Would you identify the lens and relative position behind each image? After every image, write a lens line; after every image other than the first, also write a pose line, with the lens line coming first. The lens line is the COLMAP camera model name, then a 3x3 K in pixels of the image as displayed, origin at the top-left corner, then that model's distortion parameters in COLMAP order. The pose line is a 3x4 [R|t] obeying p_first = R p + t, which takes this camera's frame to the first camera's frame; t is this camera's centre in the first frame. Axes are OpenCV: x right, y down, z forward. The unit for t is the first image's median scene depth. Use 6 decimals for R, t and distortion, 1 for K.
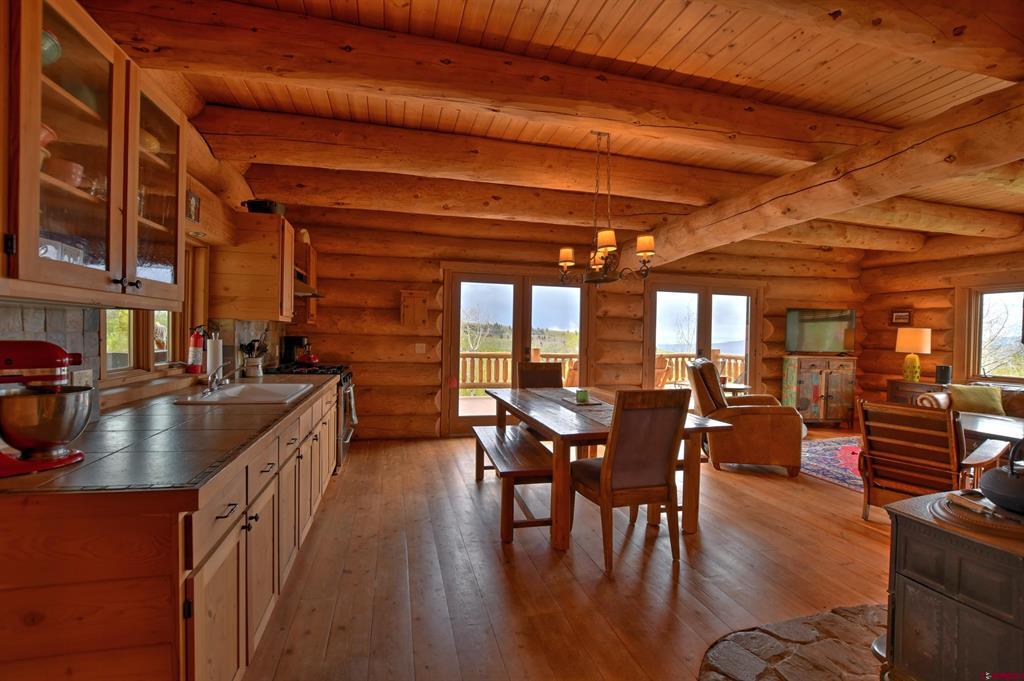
lens RADIAL K [[455.8, 0, 513.2], [0, 455.8, 342.6], [0, 0, 1]] dist [-0.001159, 0.000684]
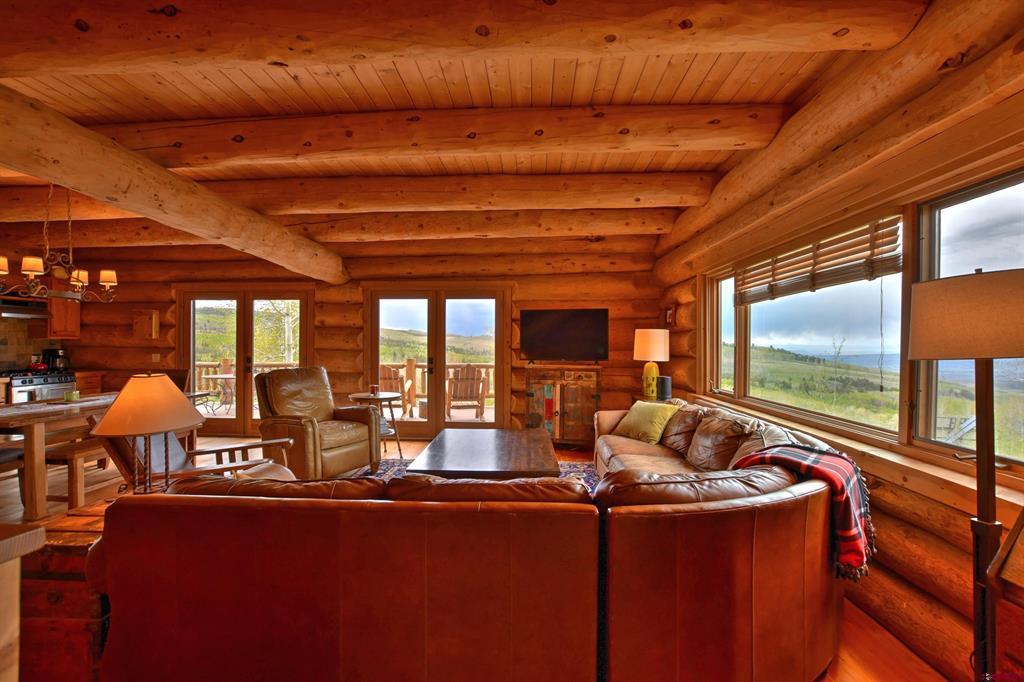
lens RADIAL K [[422.6, 0, 509.3], [0, 422.6, 338.0], [0, 0, 1]] dist [-0.019746, -0.000376]
pose [[0.946184, -0.021686, -0.322902, 0.886675], [0.008256, 0.999045, -0.042905, 0.013565], [0.323524, 0.037930, 0.945459, 0.233752]]
